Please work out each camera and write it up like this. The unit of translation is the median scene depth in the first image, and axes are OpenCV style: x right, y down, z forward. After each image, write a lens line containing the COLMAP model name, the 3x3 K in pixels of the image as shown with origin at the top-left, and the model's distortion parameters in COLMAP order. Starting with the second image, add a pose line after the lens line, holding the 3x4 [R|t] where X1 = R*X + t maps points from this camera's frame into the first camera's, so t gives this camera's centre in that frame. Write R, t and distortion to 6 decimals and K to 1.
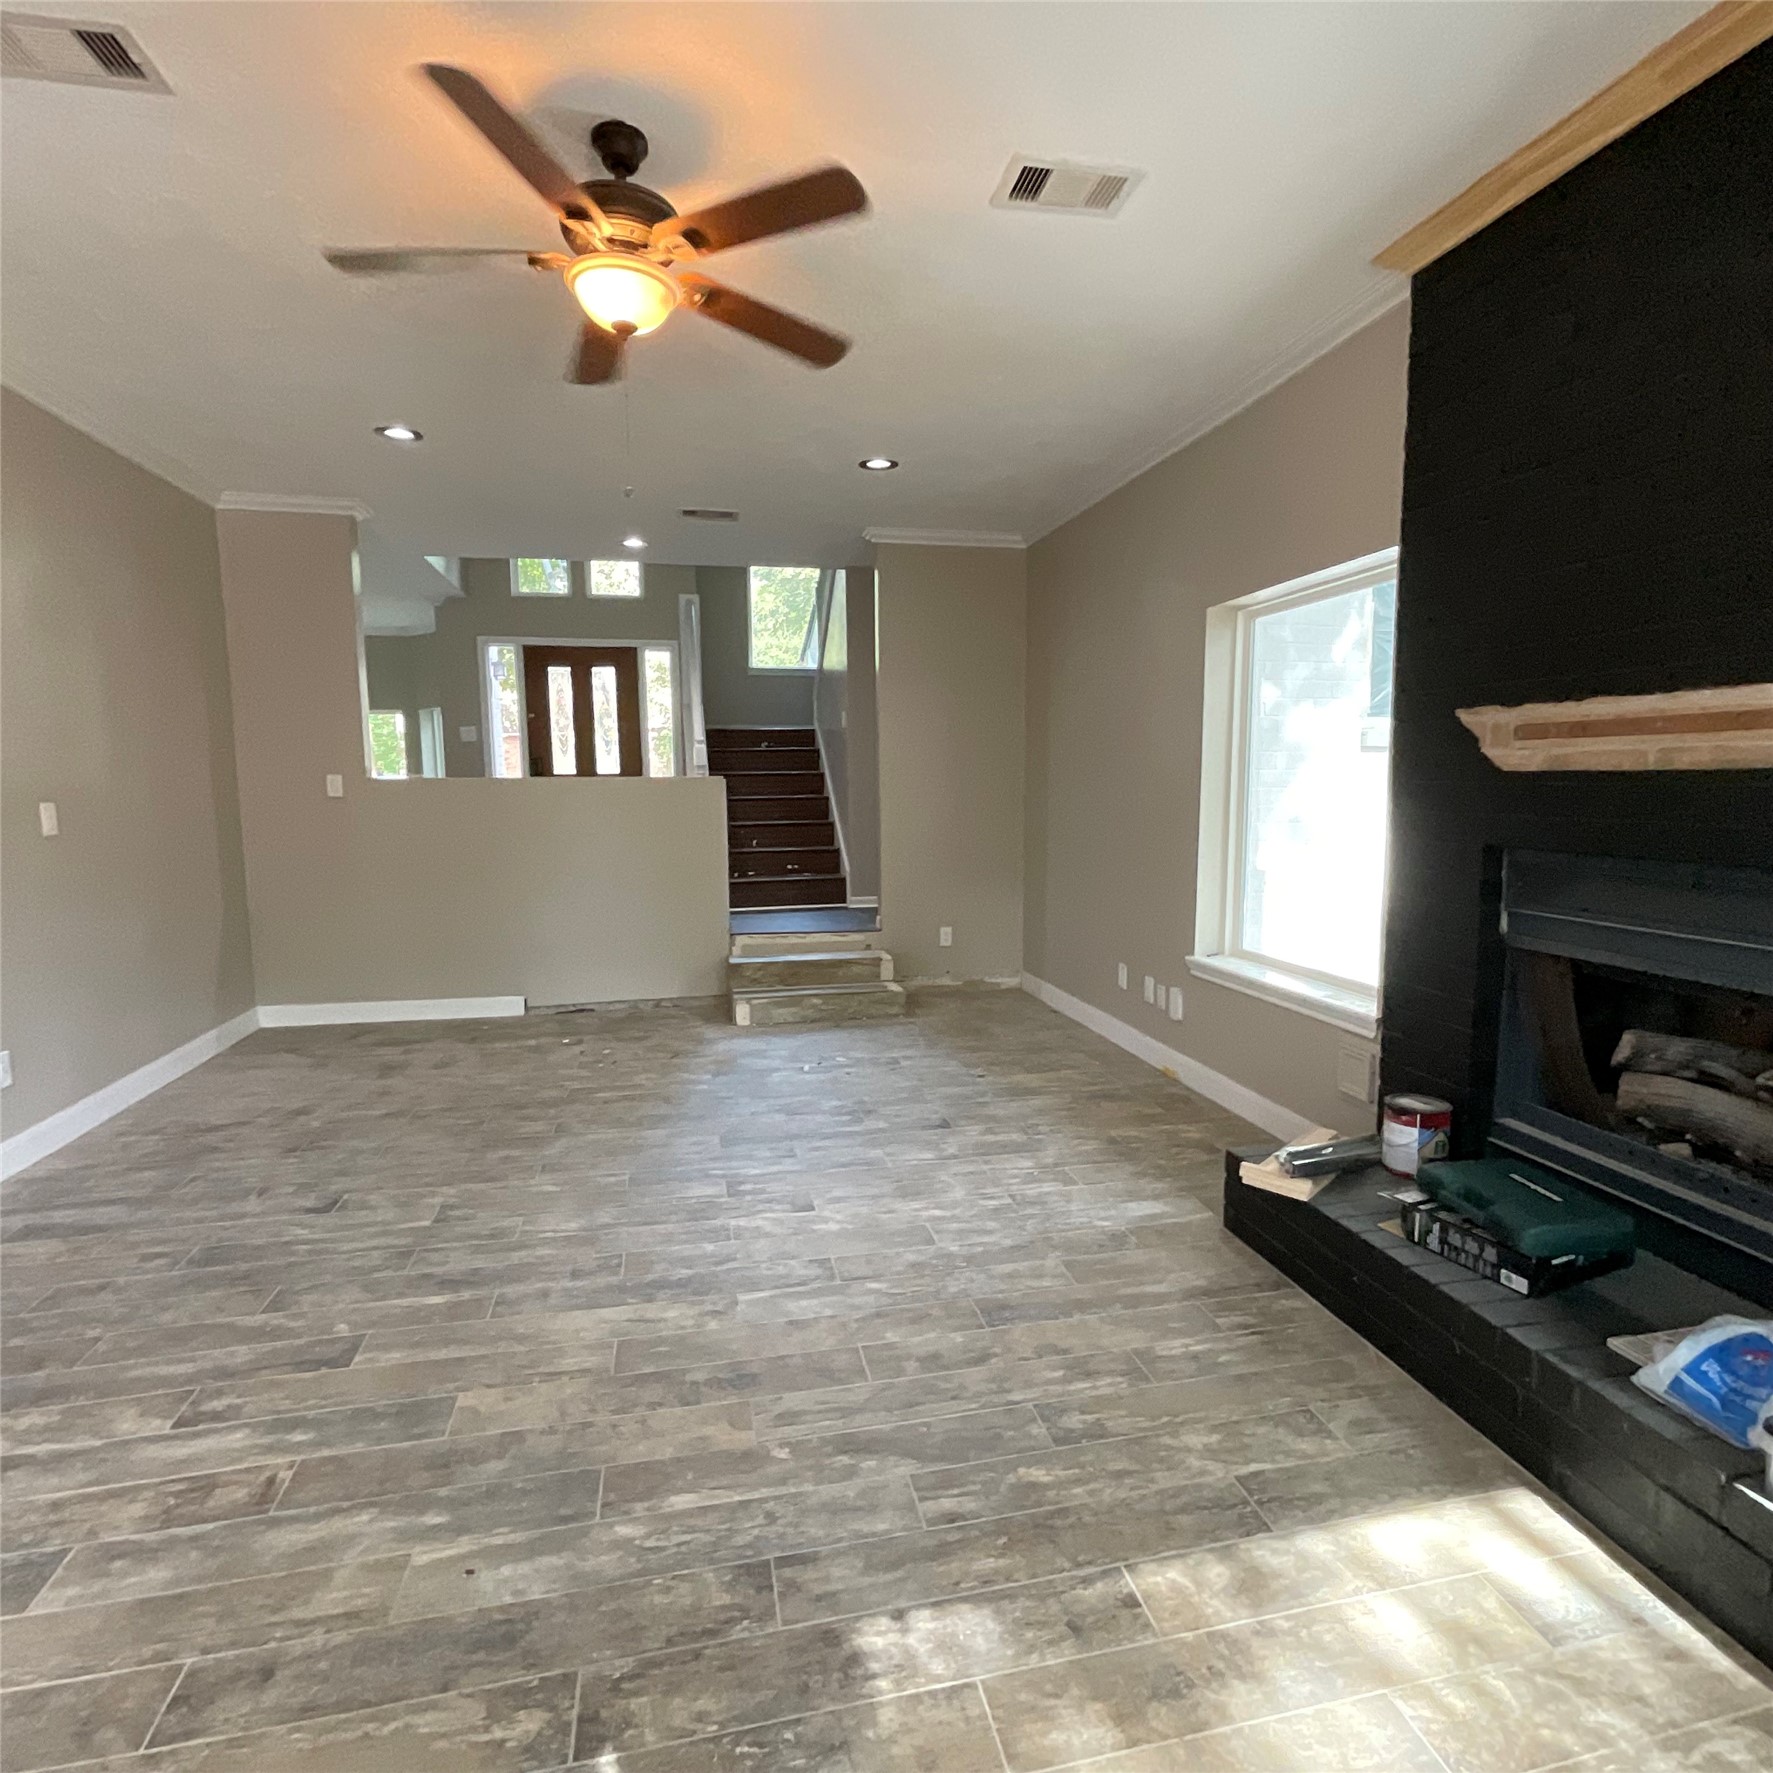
lens RADIAL K [[969.1, 0, 888.5], [0, 969.1, 889.3], [0, 0, 1]] dist [-0.025856, 0.022012]
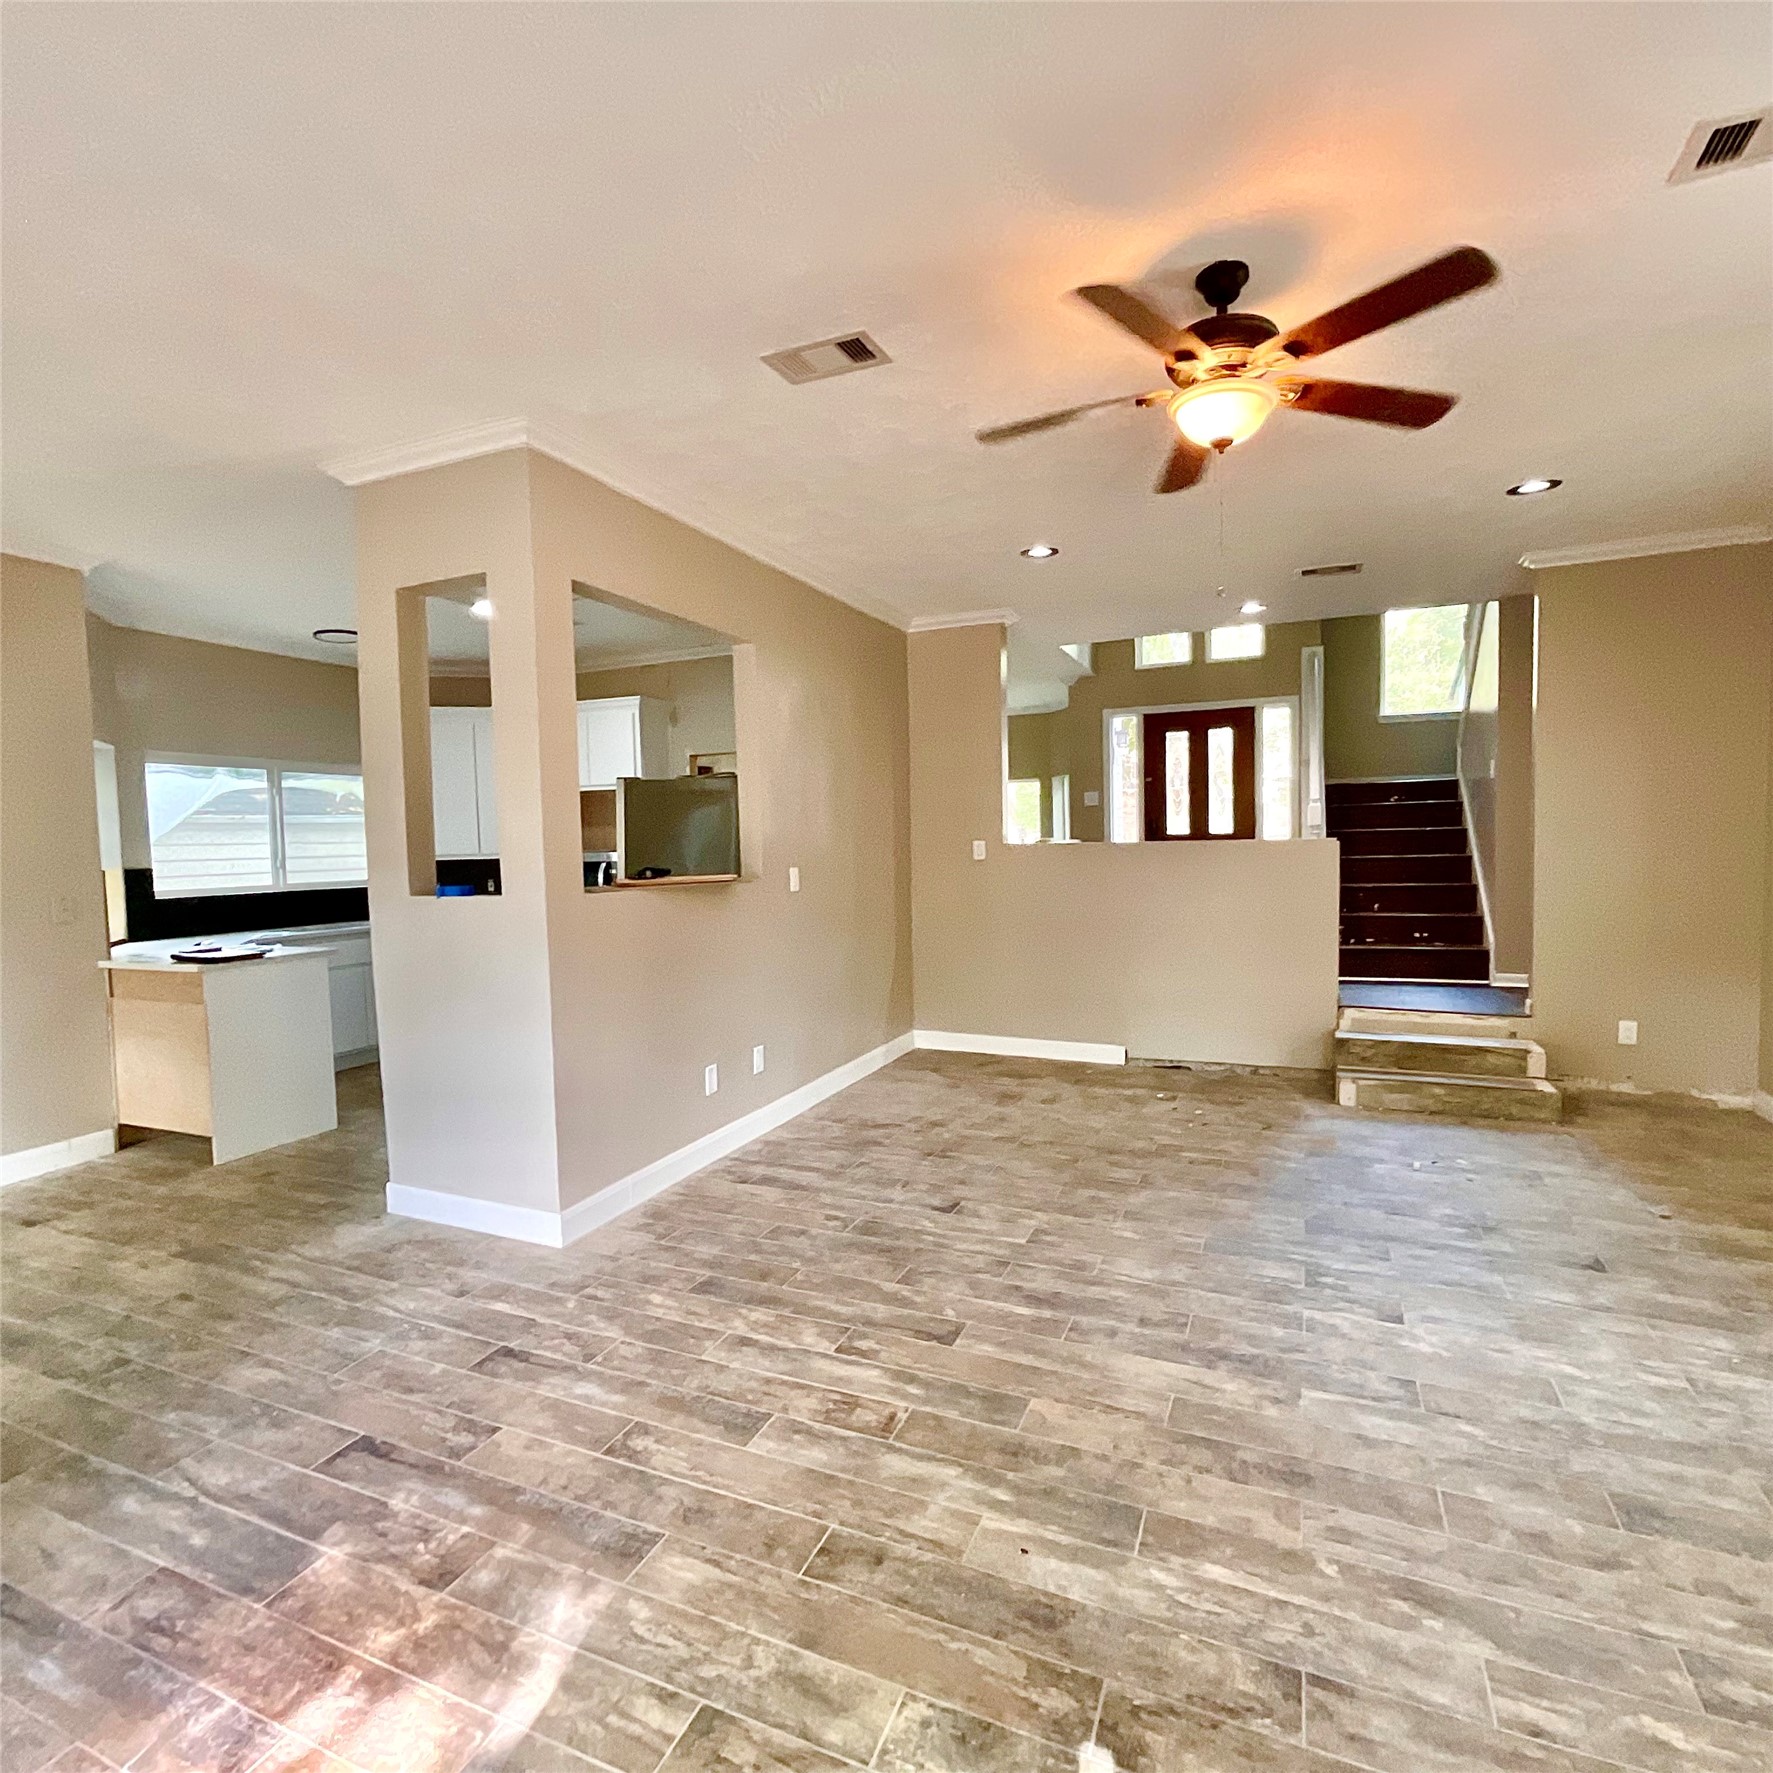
lens RADIAL K [[969.1, 0, 888.5], [0, 969.1, 889.3], [0, 0, 1]] dist [-0.025856, 0.022012]
pose [[0.812865, 0.023372, -0.581983, 0.048170], [-0.053757, 0.997940, -0.035007, -0.021060], [0.579966, 0.059742, 0.812447, -0.047177]]
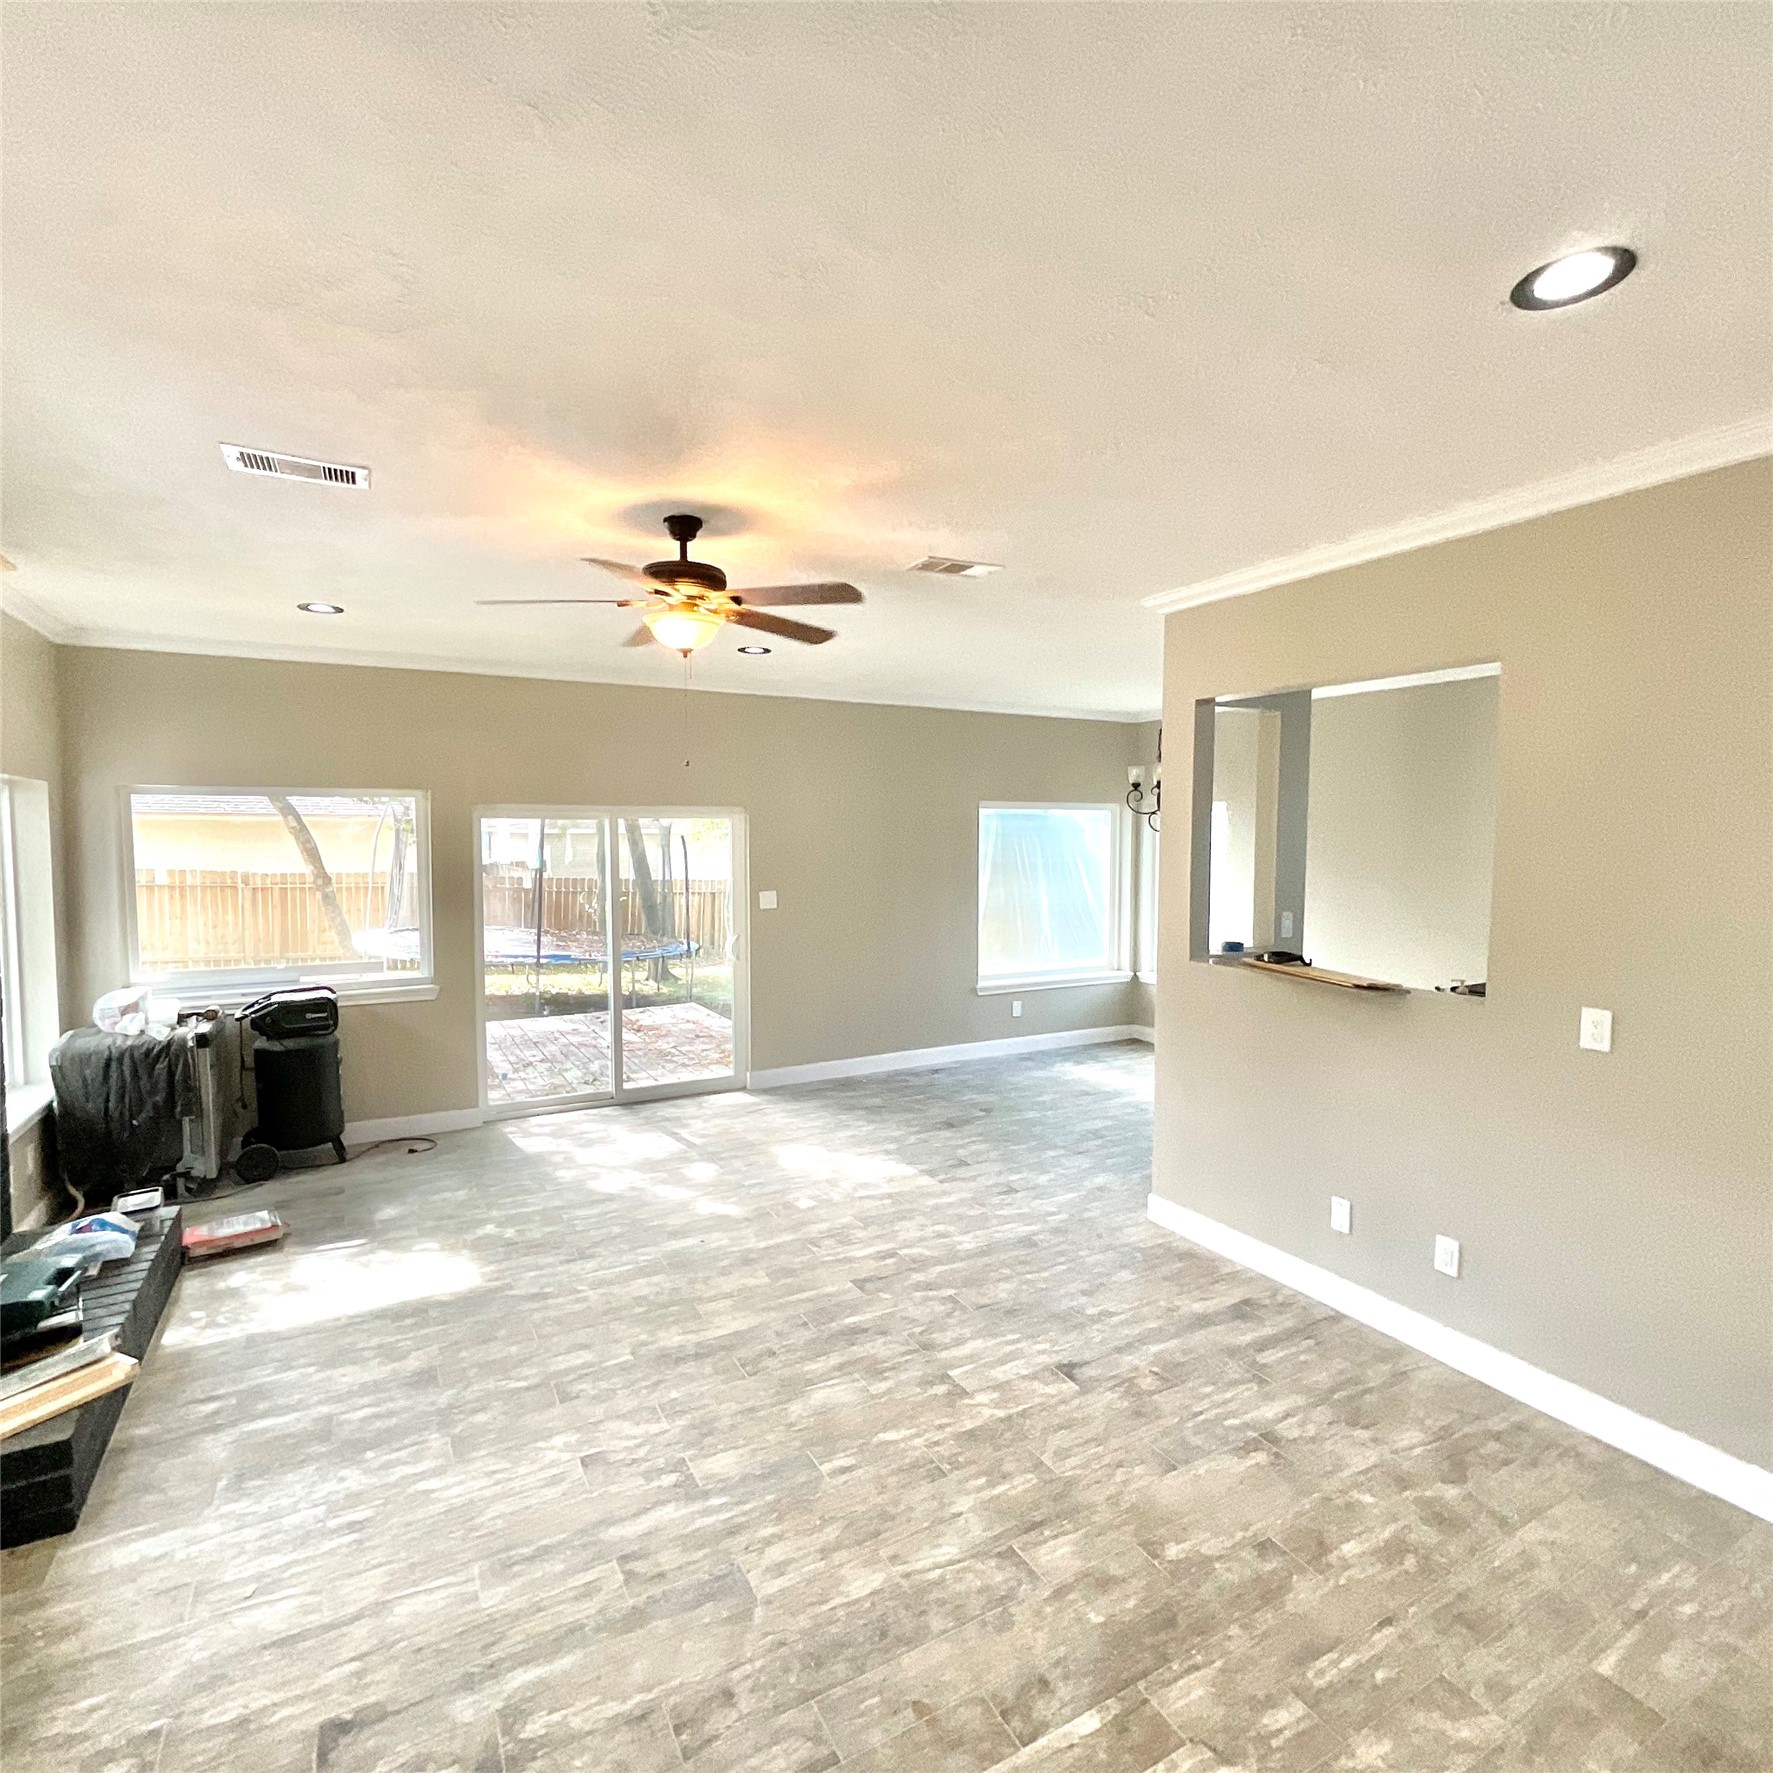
lens RADIAL K [[969.1, 0, 888.5], [0, 969.1, 889.3], [0, 0, 1]] dist [-0.025856, 0.022012]
pose [[-0.958288, 0.023837, -0.284807, -0.111652], [-0.026937, 0.984547, 0.173036, -0.371612], [0.284531, 0.173490, -0.942838, 1.881655]]
